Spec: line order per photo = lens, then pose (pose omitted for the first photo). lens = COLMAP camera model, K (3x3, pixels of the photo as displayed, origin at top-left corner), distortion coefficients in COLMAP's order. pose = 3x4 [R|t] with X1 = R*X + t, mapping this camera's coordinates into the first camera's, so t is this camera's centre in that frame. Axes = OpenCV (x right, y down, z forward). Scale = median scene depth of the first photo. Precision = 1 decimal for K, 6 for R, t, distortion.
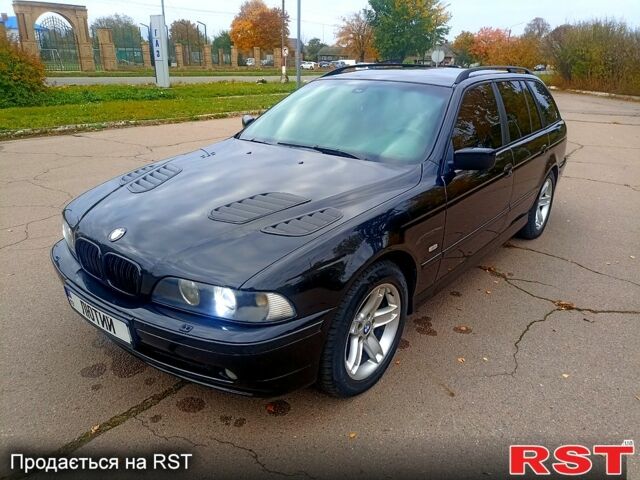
lens RADIAL K [[480.2, 0, 320.0], [0, 480.2, 242.1], [0, 0, 1]] dist [0.005468, 0.003667]
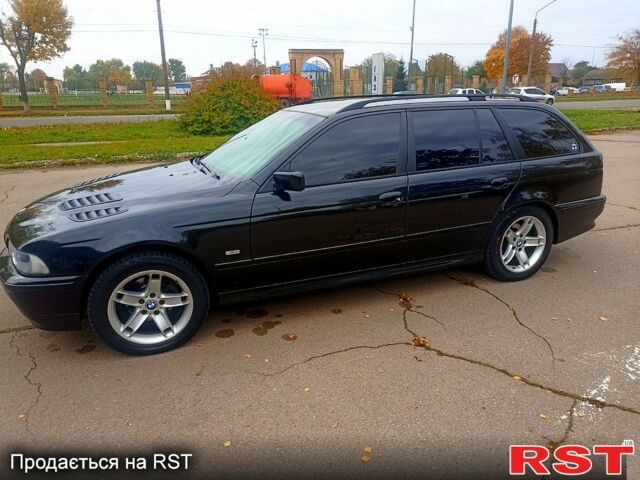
lens RADIAL K [[480.2, 0, 316.6], [0, 480.2, 239.4], [0, 0, 1]] dist [0.005468, 0.003667]
pose [[0.864608, 0.112328, -0.489730, 0.057996], [-0.142354, 0.989516, -0.024360, -0.001149], [0.481859, 0.090777, 0.871534, 0.004789]]
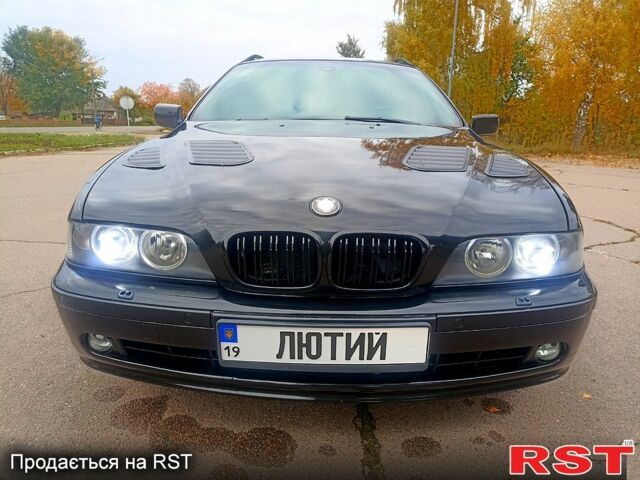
lens RADIAL K [[480.2, 0, 321.0], [0, 480.2, 239.8], [0, 0, 1]] dist [0.005468, 0.003667]
pose [[0.773328, -0.145409, 0.617107, -0.040801], [0.217480, 0.975128, -0.042766, 0.002663], [-0.595539, 0.167280, 0.785716, 0.026996]]
